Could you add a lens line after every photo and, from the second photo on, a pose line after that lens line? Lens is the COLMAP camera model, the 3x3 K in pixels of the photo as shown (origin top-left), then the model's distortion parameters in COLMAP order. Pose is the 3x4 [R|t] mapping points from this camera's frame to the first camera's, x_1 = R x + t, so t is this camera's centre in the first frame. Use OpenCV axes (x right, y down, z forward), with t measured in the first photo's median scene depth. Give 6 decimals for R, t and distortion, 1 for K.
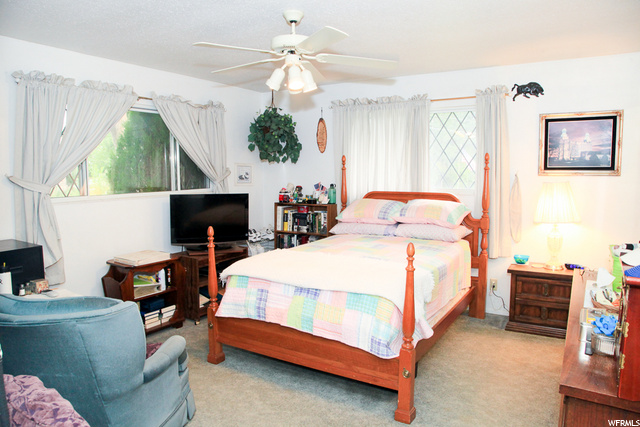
lens RADIAL K [[425.7, 0, 320.0], [0, 425.7, 213.5], [0, 0, 1]] dist [-0.081799, 0.004614]
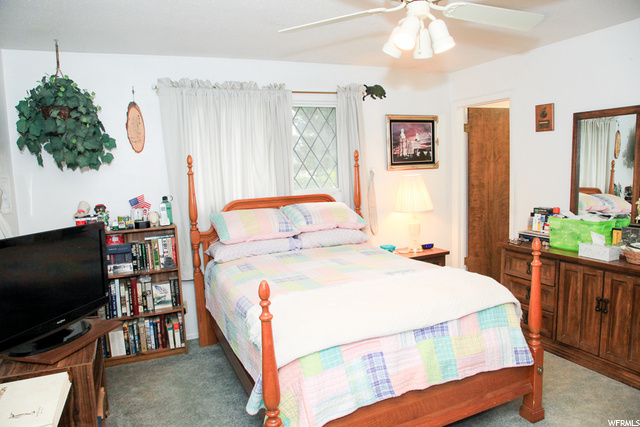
lens RADIAL K [[425.7, 0, 320.0], [0, 425.7, 213.5], [0, 0, 1]] dist [-0.081799, 0.004614]
pose [[0.584132, -0.108576, 0.804363, -0.497816], [0.123386, 0.991373, 0.044216, -0.052009], [-0.802225, 0.073419, 0.592490, 0.493651]]
